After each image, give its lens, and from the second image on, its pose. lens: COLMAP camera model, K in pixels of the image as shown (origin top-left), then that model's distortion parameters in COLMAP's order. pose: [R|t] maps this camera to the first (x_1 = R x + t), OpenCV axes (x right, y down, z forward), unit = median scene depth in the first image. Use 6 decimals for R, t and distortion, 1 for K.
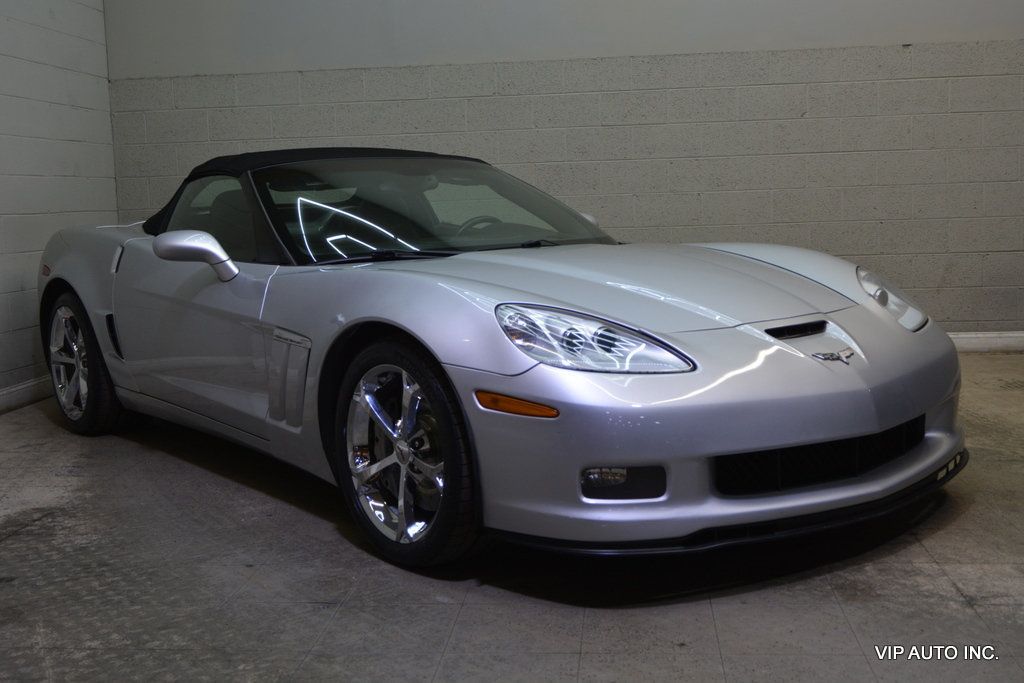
lens RADIAL K [[1186.3, 0, 512.0], [0, 1186.3, 341.5], [0, 0, 1]] dist [-0.006367, -0.000787]
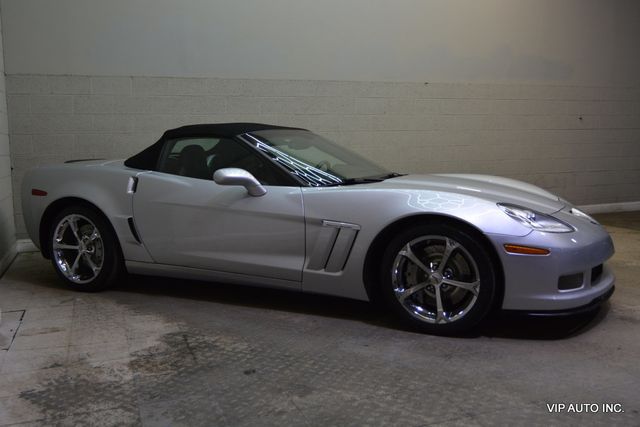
lens RADIAL K [[613.4, 0, 320.0], [0, 613.4, 213.5], [0, 0, 1]] dist [-0.013568, 0.006629]
pose [[0.895360, -0.033132, 0.444110, -0.630314], [0.040416, 0.999159, -0.006941, -0.015572], [-0.443506, 0.024164, 0.895945, 0.133509]]
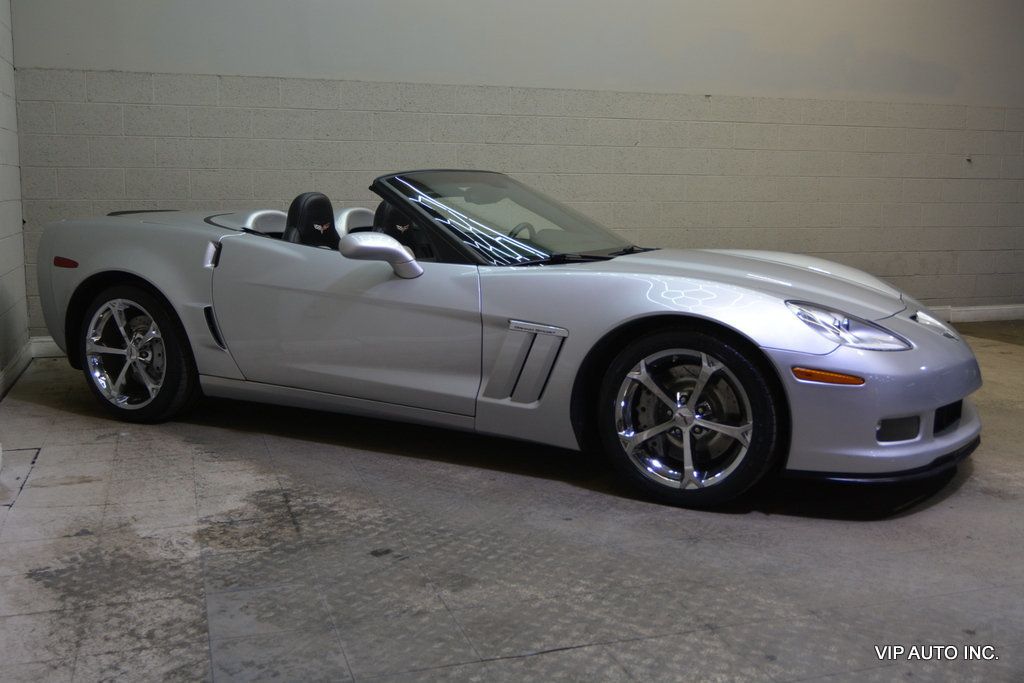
lens RADIAL K [[1040.3, 0, 512.0], [0, 1040.3, 341.5], [0, 0, 1]] dist [-0.005686, -0.004996]
pose [[0.908929, -0.021979, 0.416371, -0.623928], [0.012309, 0.999589, 0.025895, -0.016611], [-0.416769, -0.018412, 0.908826, 0.061416]]
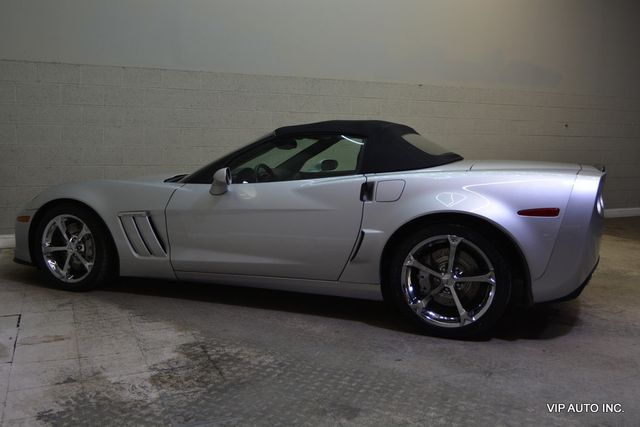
lens RADIAL K [[606.1, 0, 320.0], [0, 606.1, 213.5], [0, 0, 1]] dist [-0.016034, 0.007772]
pose [[0.864446, -0.015663, 0.502482, -0.692564], [0.016938, 0.999854, 0.002028, -0.033444], [-0.502441, 0.006758, 0.864585, 0.229965]]
